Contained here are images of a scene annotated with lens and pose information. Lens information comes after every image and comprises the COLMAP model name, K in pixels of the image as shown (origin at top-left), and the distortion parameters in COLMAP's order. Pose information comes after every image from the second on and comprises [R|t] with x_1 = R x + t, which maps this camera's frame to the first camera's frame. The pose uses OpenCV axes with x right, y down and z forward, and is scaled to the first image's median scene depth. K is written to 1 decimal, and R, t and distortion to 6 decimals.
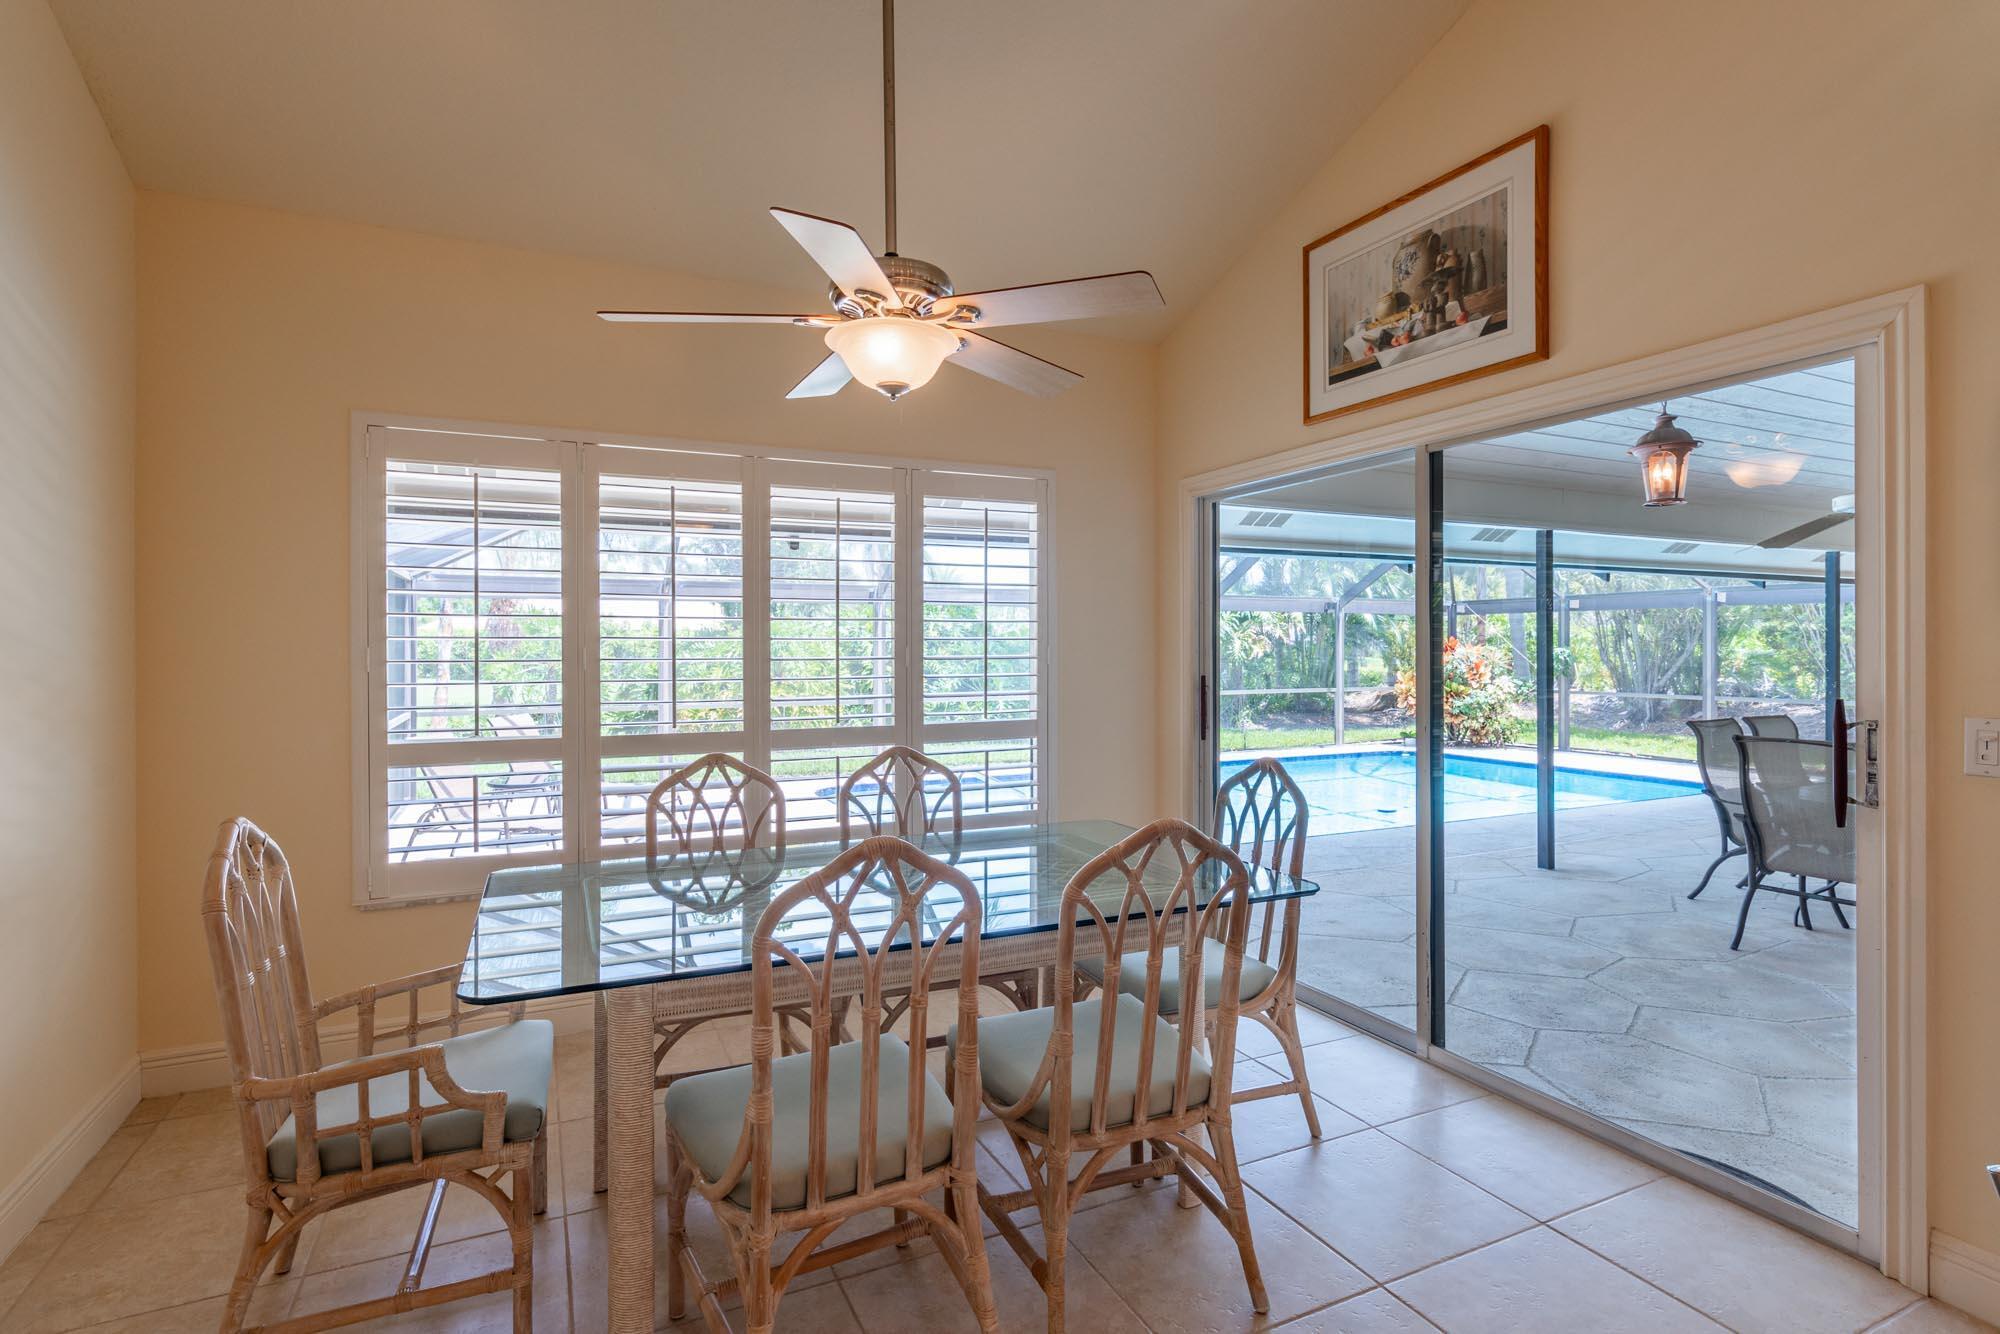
lens RADIAL K [[992.8, 0, 1000.0], [0, 992.8, 652.3], [0, 0, 1]] dist [-0.000963, 0.001903]
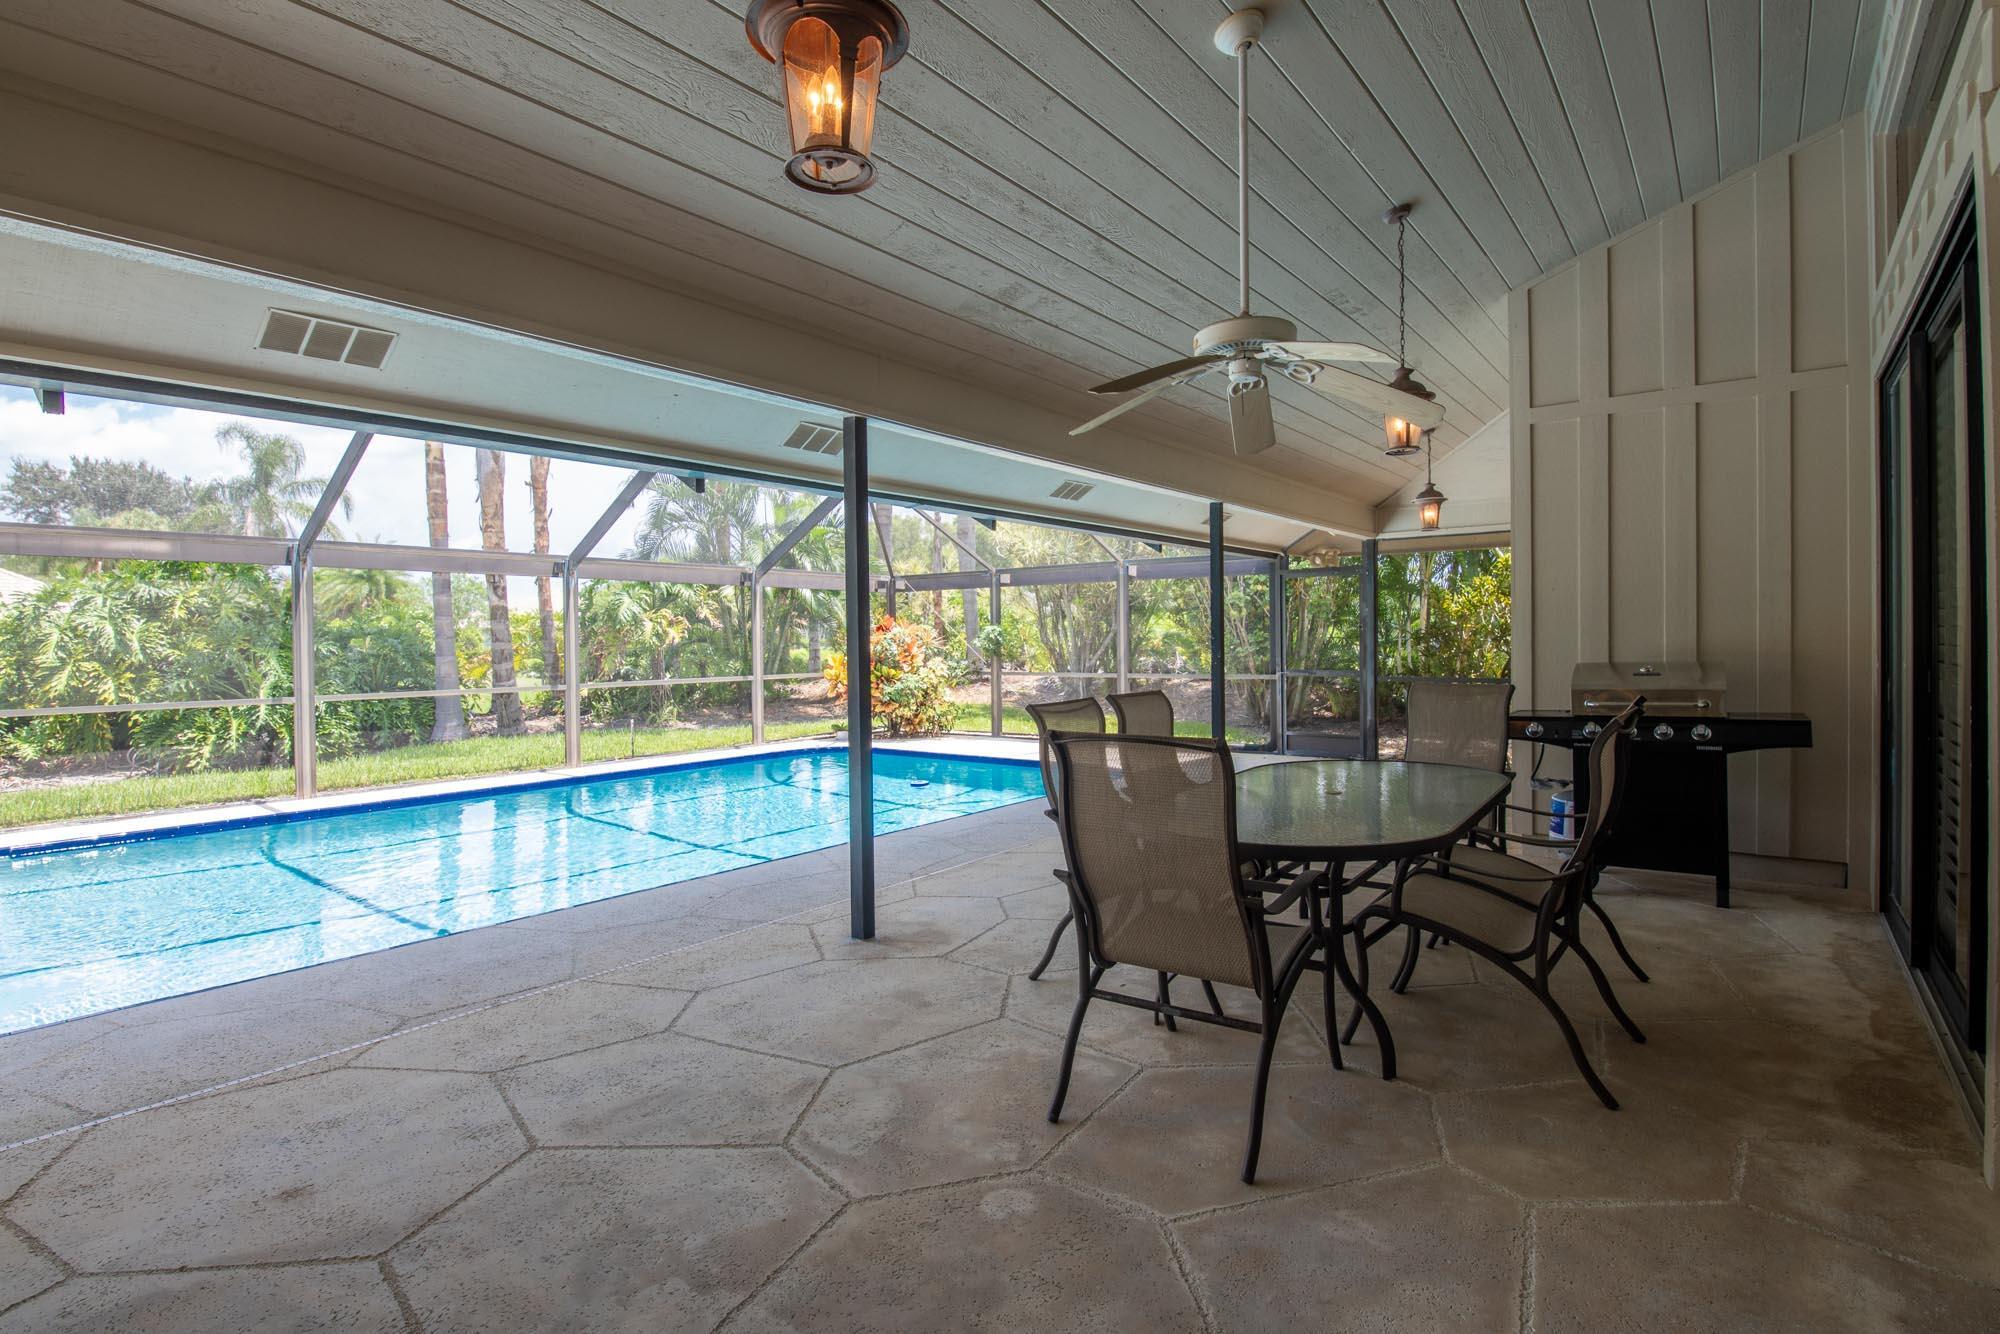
lens RADIAL K [[992.8, 0, 979.3], [0, 992.8, 658.3], [0, 0, 1]] dist [-0.000963, 0.001903]
pose [[0.901341, -0.019378, 0.432677, 0.150438], [0.014143, 0.999783, 0.015313, 0.011268], [-0.432880, -0.007683, 0.901419, 0.168149]]
